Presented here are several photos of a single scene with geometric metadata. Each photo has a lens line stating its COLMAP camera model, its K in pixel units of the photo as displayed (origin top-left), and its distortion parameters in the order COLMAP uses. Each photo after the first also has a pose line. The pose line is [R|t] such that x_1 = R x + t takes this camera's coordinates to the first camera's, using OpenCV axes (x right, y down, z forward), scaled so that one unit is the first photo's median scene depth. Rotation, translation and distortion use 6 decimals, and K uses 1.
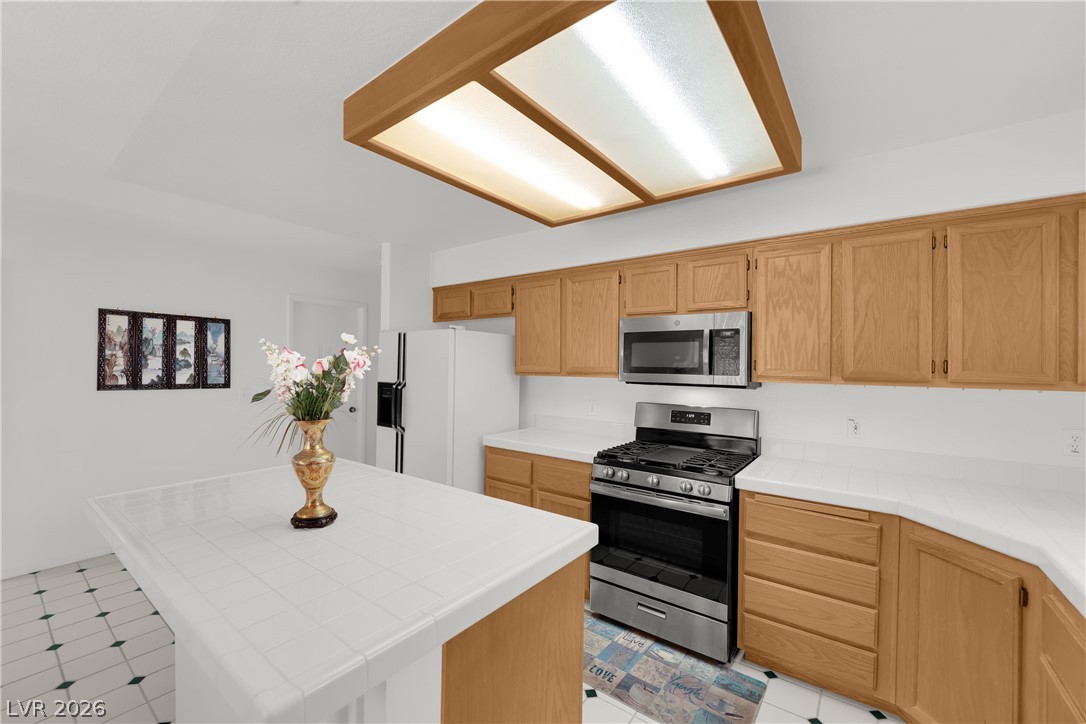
lens RADIAL K [[441.5, 0, 535.9], [0, 441.5, 363.4], [0, 0, 1]] dist [-0.001394, -0.006072]
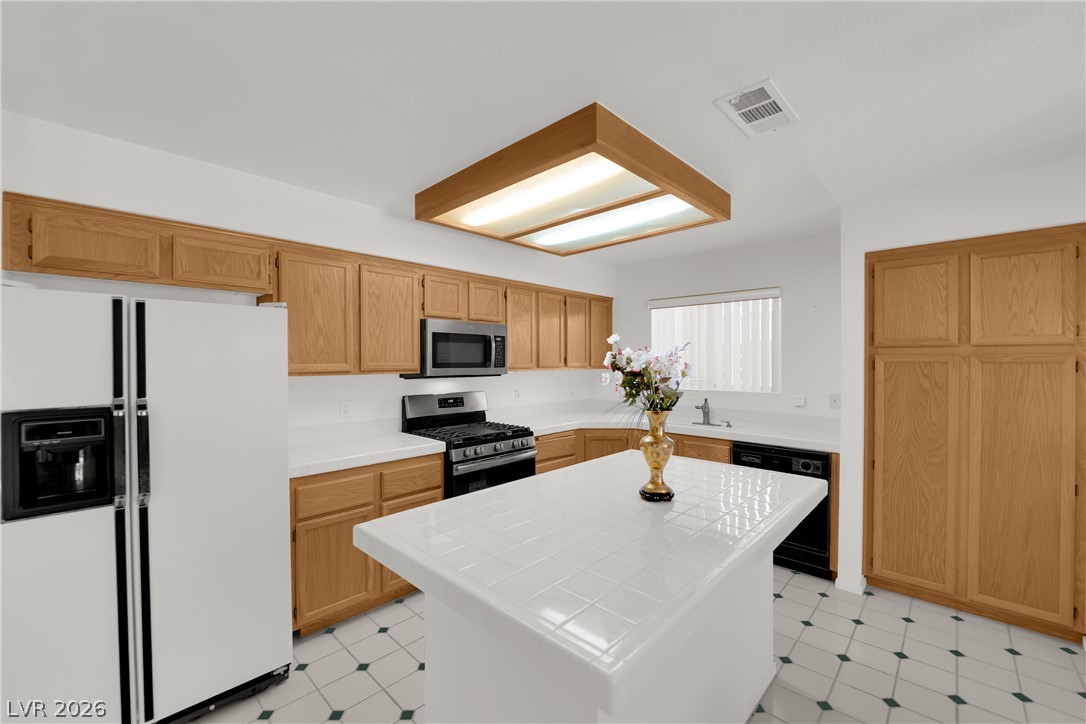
lens RADIAL K [[441.5, 0, 535.9], [0, 441.5, 363.4], [0, 0, 1]] dist [-0.001394, -0.006072]
pose [[0.115462, -0.014410, 0.993207, -0.939179], [0.004157, 0.999893, 0.014024, -0.005909], [-0.993303, 0.002510, 0.115509, 0.659166]]
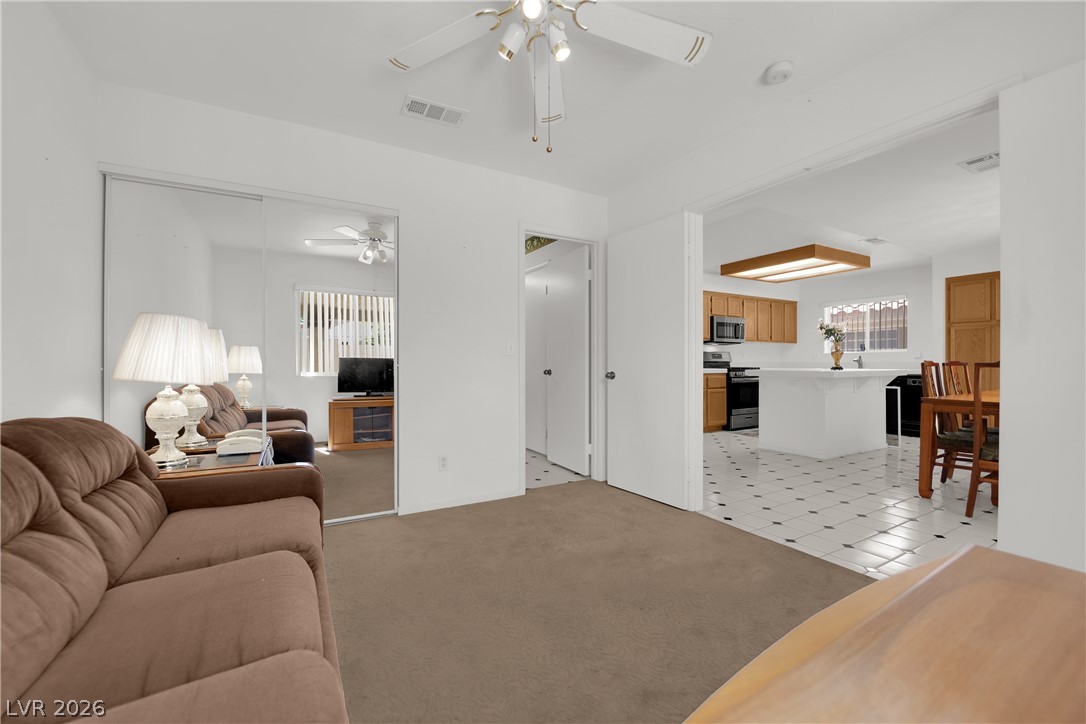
lens RADIAL K [[441.5, 0, 535.9], [0, 441.5, 363.4], [0, 0, 1]] dist [-0.001394, -0.006072]
pose [[0.386072, -0.010334, 0.922411, -2.671117], [0.005238, 0.999946, 0.009010, 0.147768], [-0.922454, 0.001353, 0.386105, 1.052037]]
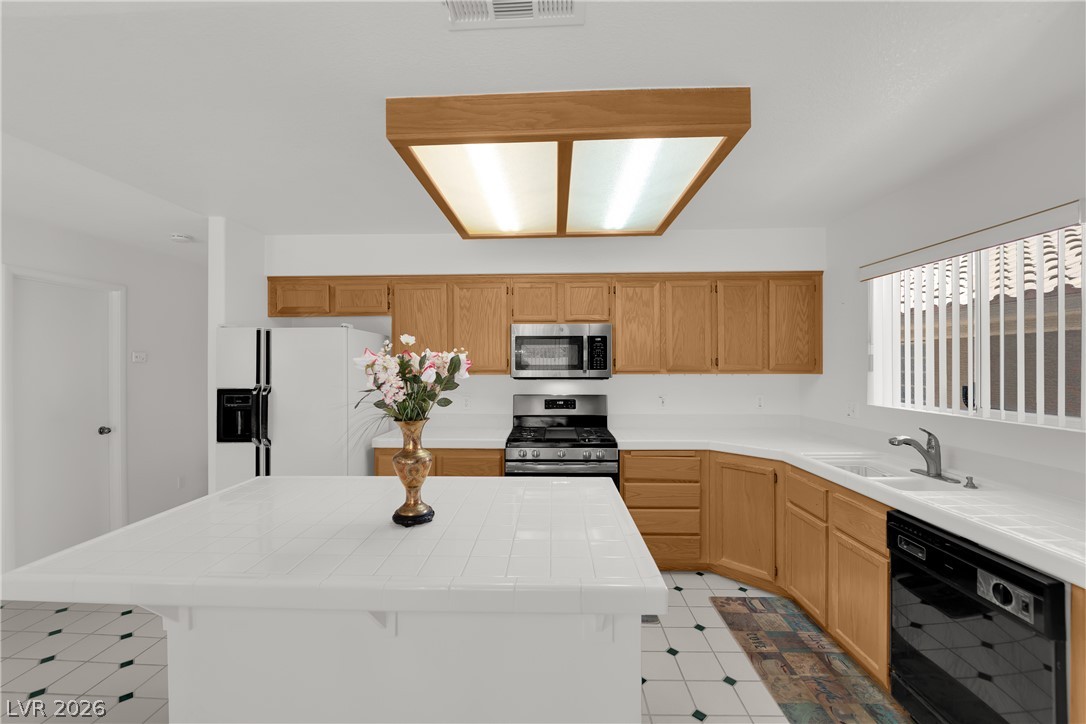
lens RADIAL K [[441.5, 0, 535.9], [0, 441.5, 363.4], [0, 0, 1]] dist [-0.001394, -0.006072]
pose [[0.813954, -0.013067, 0.580782, -0.479743], [0.011125, 0.999914, 0.006906, -0.004407], [-0.580823, 0.000840, 0.814030, 0.002624]]
